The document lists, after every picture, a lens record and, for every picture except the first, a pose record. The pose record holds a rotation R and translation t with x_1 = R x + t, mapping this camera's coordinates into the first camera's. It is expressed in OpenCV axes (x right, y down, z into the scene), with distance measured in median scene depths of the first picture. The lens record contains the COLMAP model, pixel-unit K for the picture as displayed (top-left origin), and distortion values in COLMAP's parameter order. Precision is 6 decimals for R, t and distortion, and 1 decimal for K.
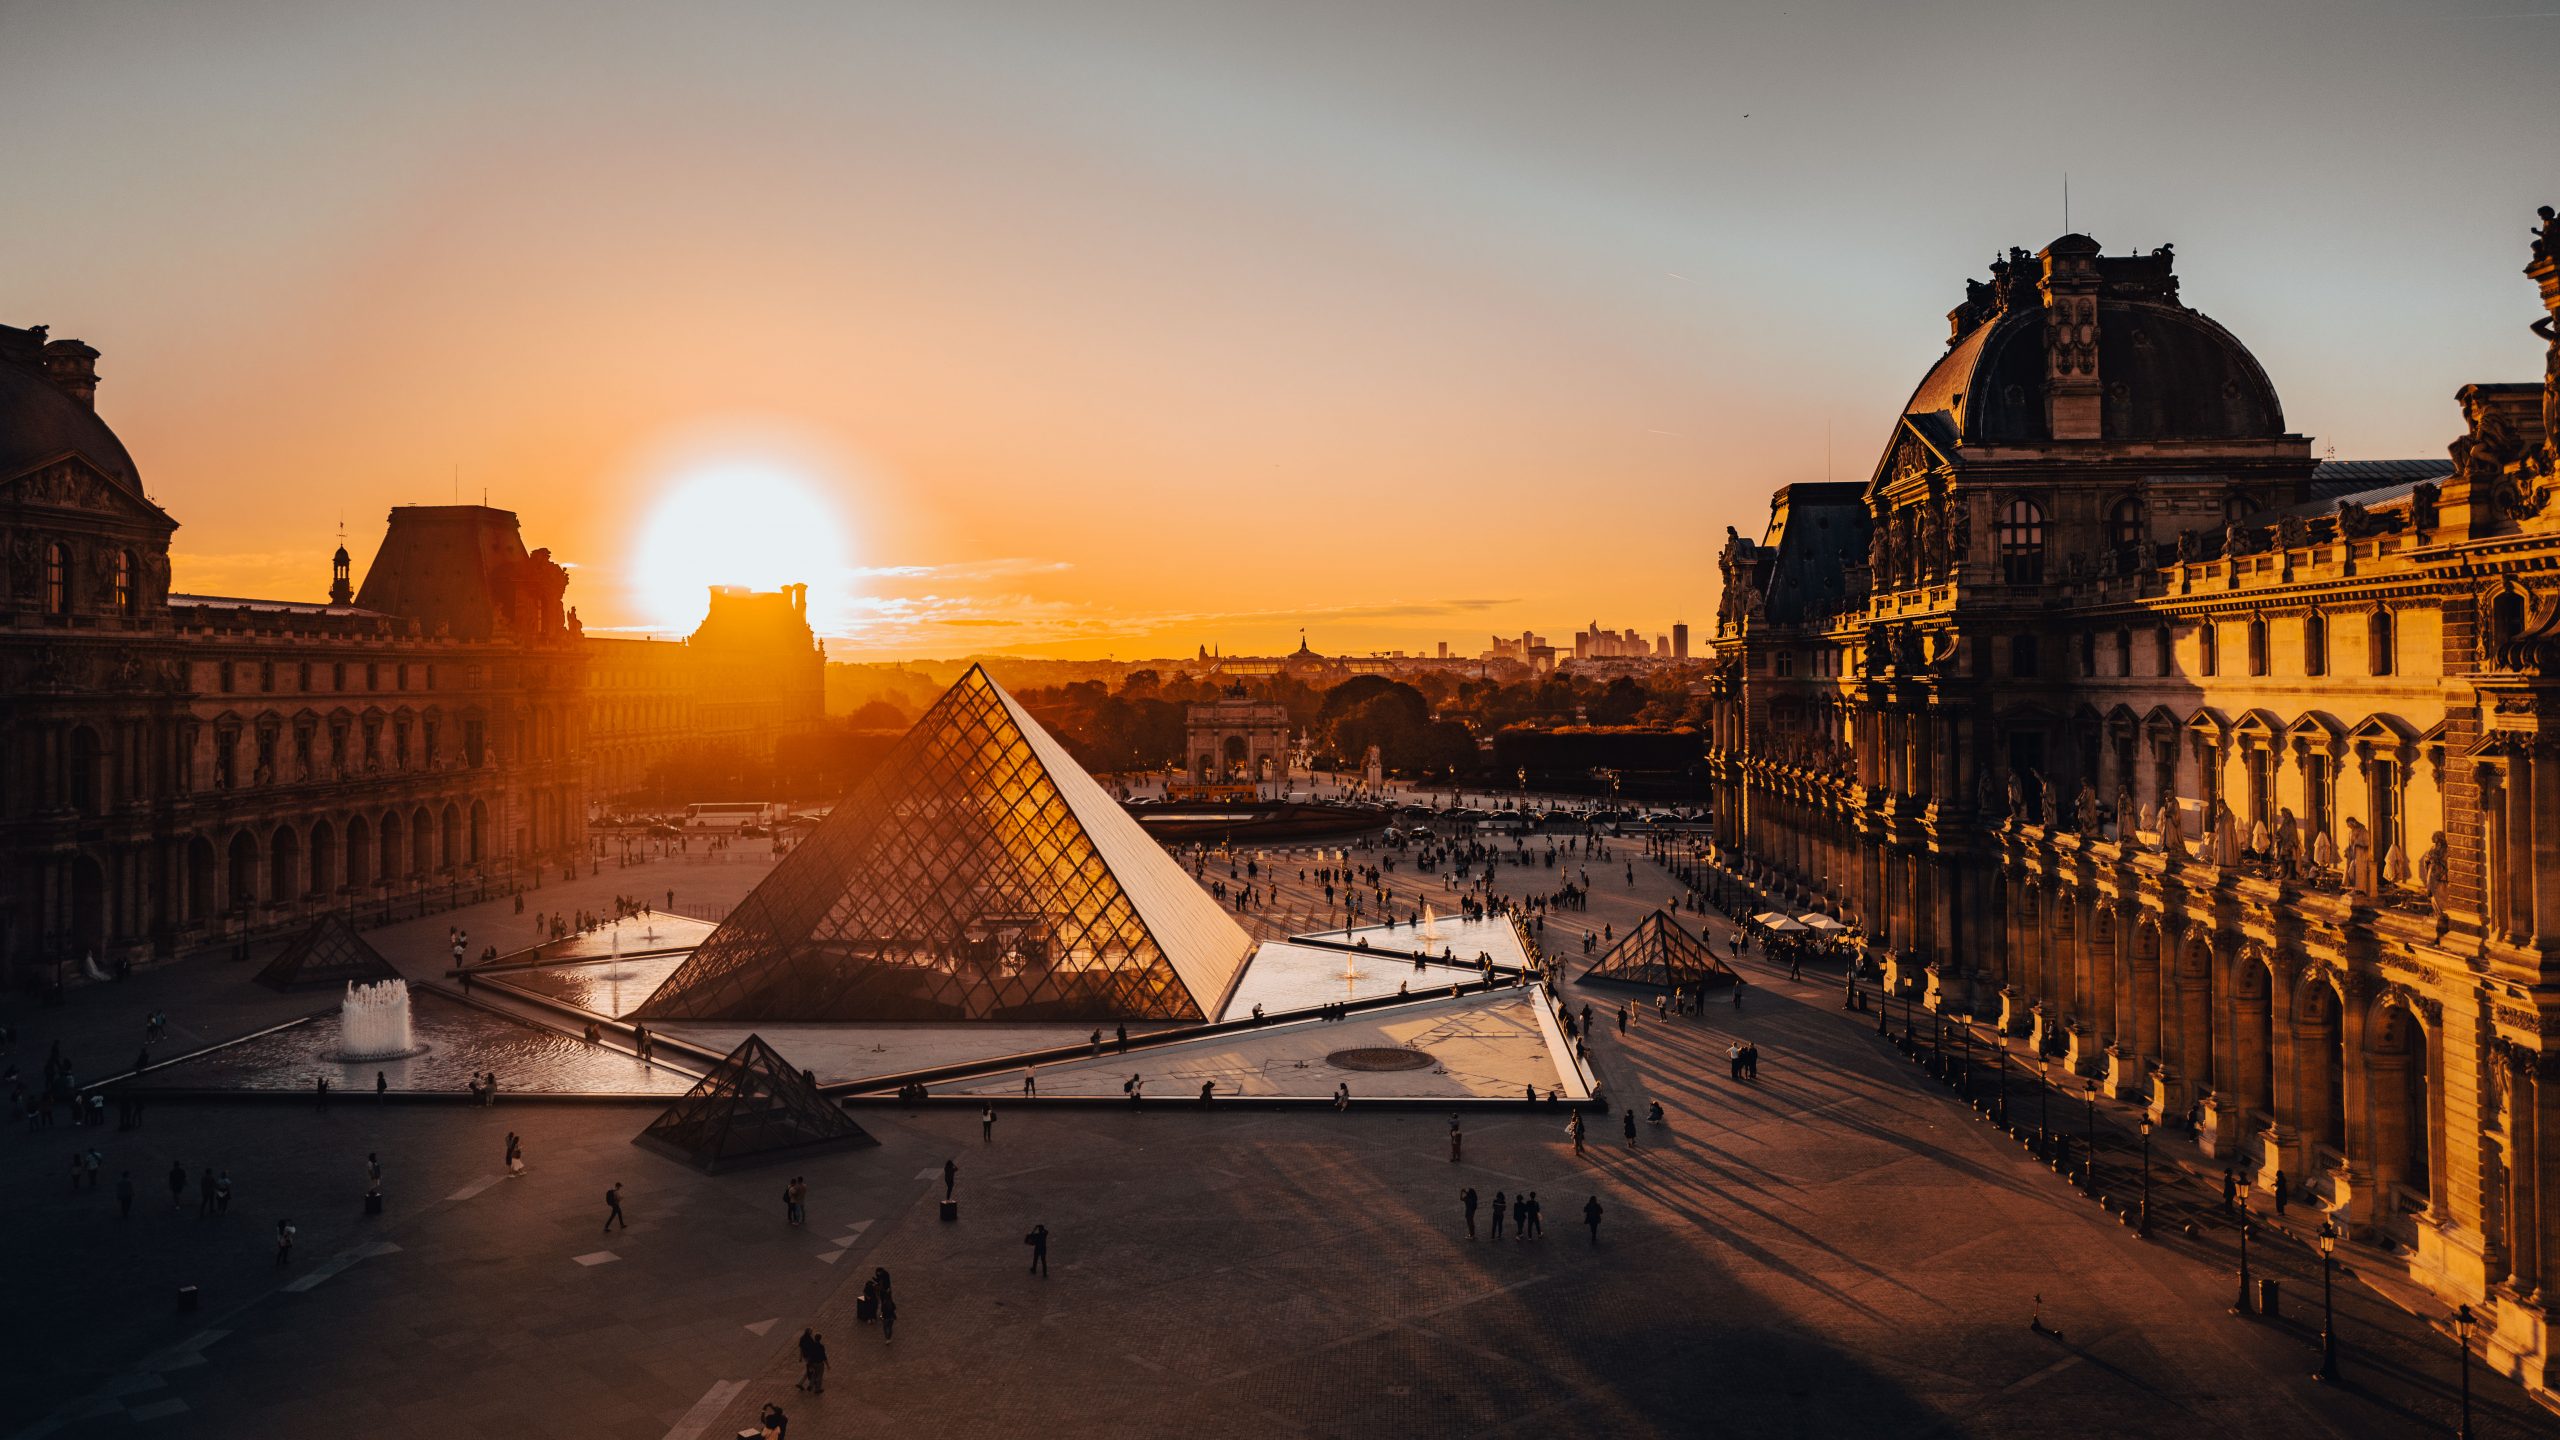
lens RADIAL K [[1964.9, 0, 1285.4], [0, 1964.9, 662.3], [0, 0, 1]] dist [-0.046570, 0.081659]
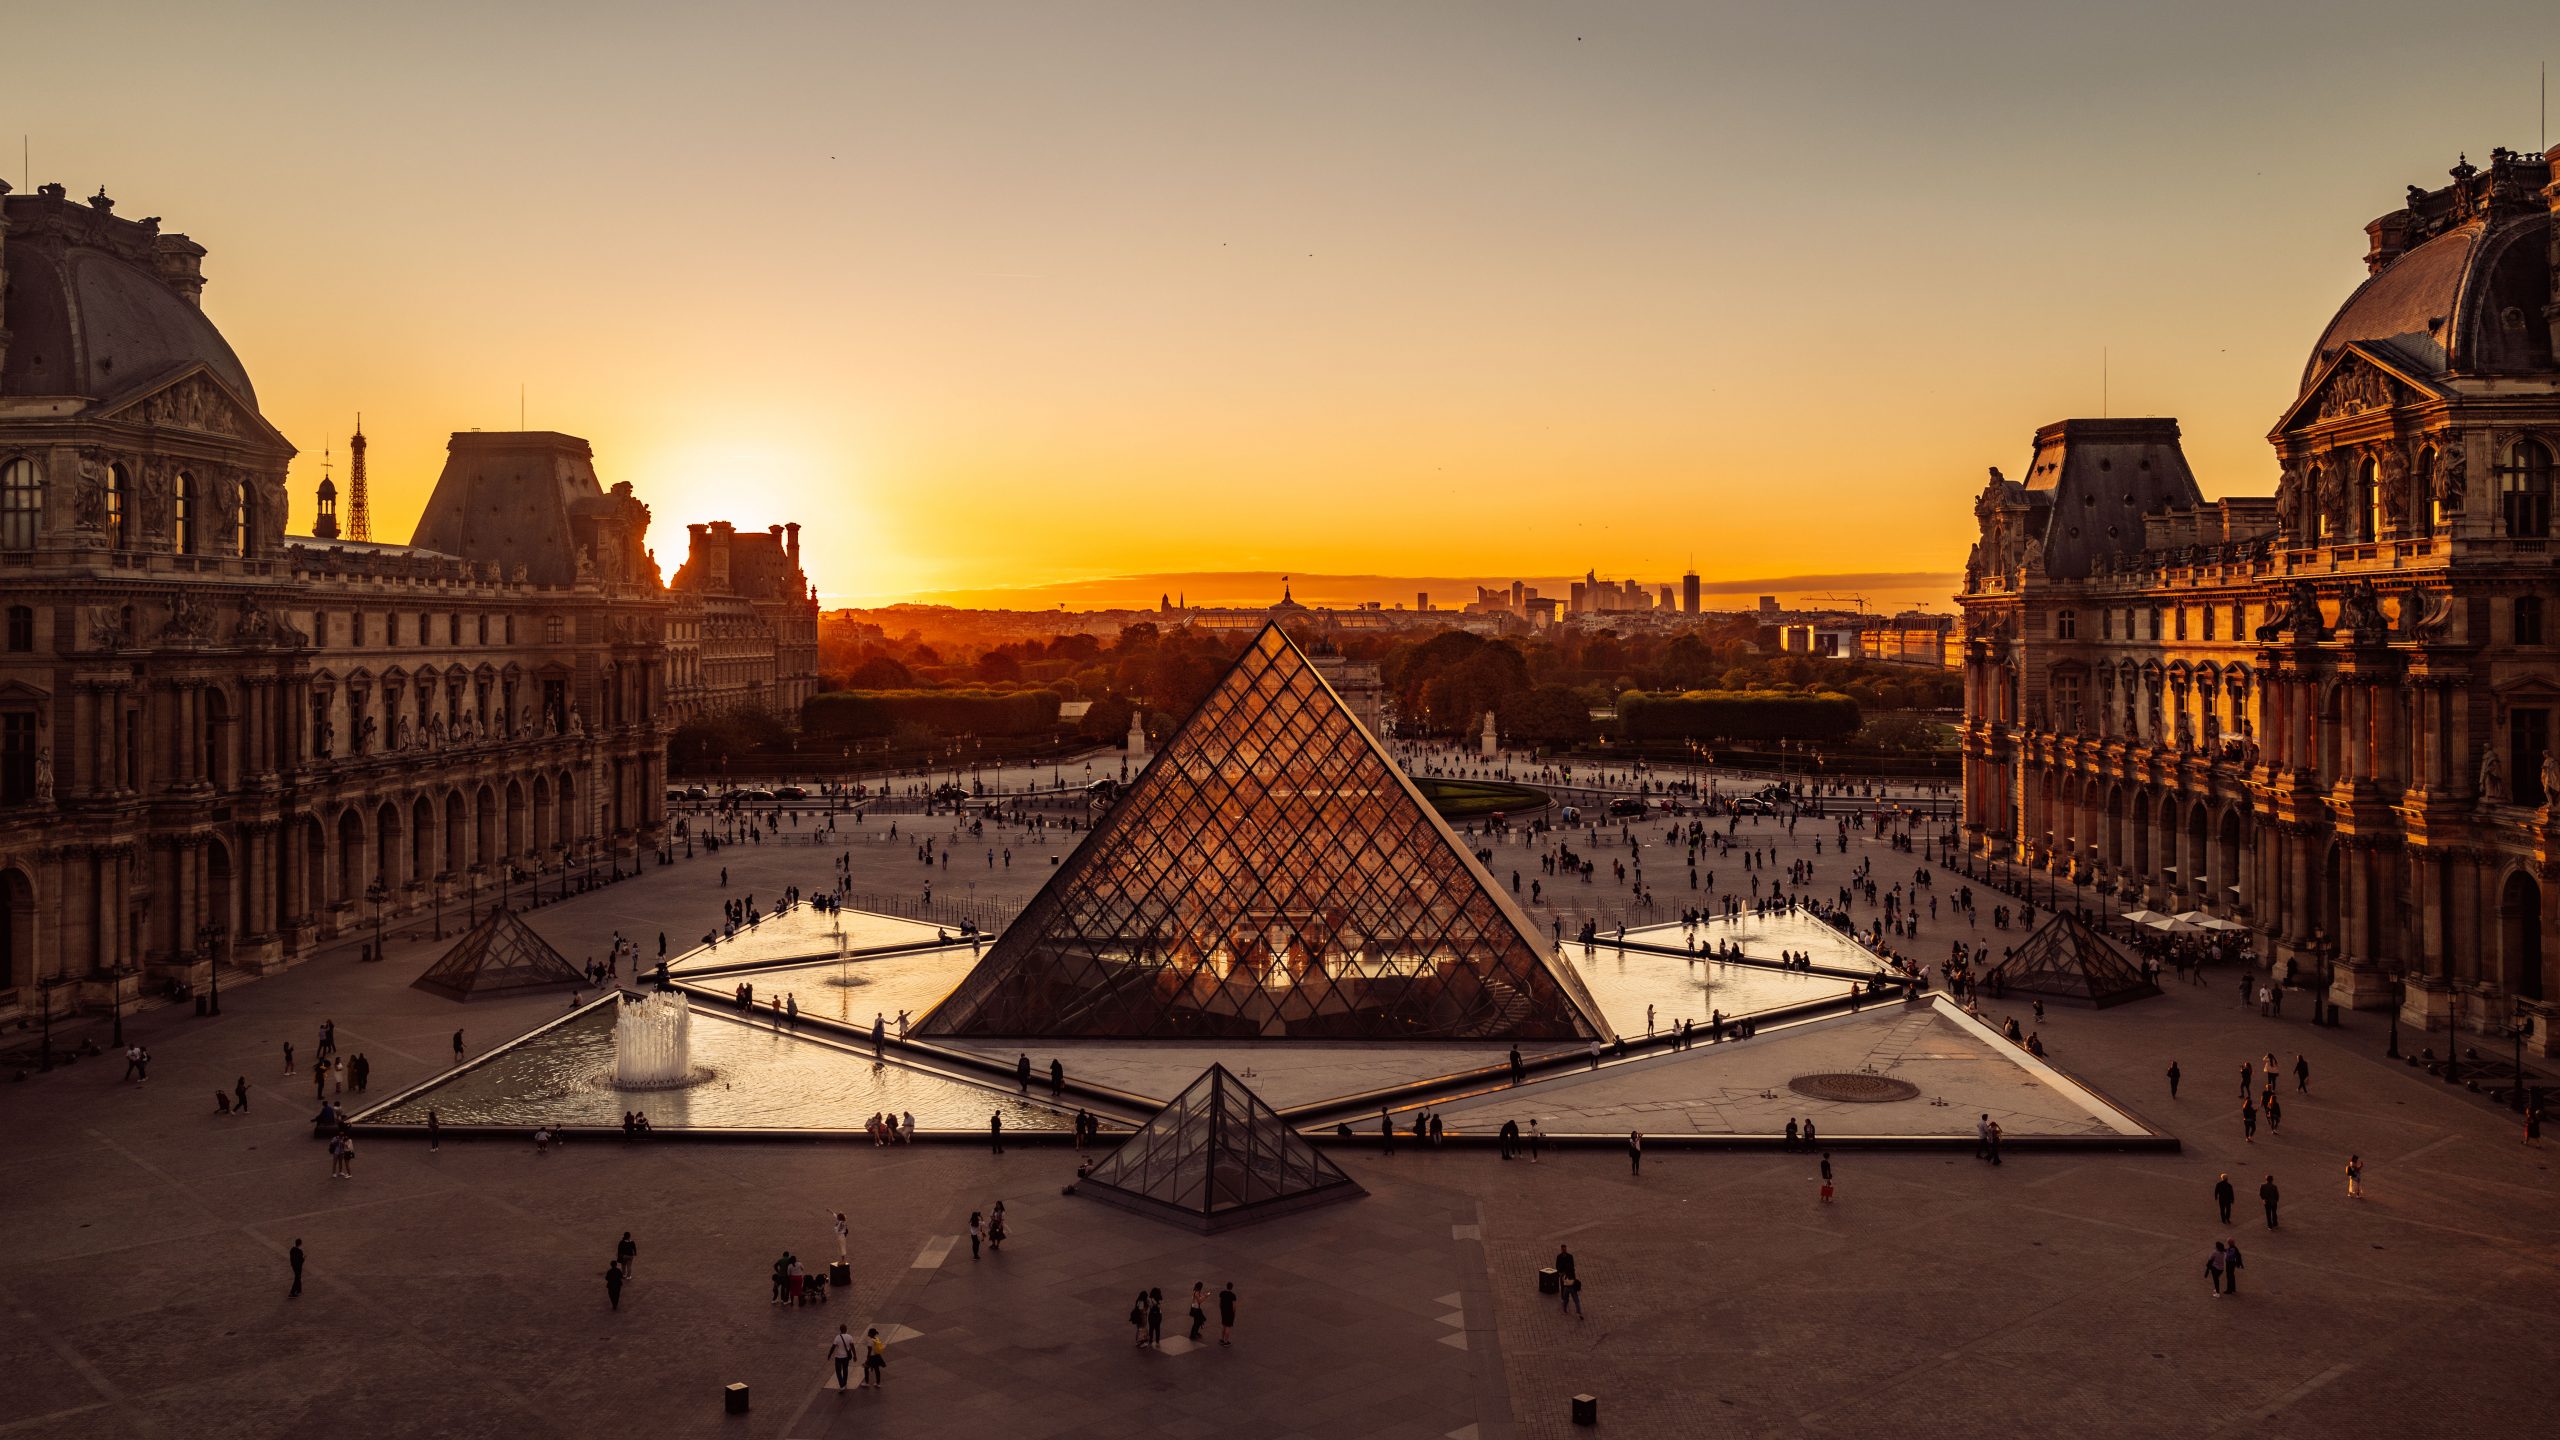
lens RADIAL K [[2197.5, 0, 1279.1], [0, 2197.5, 629.8], [0, 0, 1]] dist [-0.063918, 0.128897]
pose [[0.999785, 0.006256, 0.019783, -0.156913], [-0.006396, 0.999955, 0.007062, -0.001916], [-0.019738, -0.007187, 0.999779, 0.035753]]
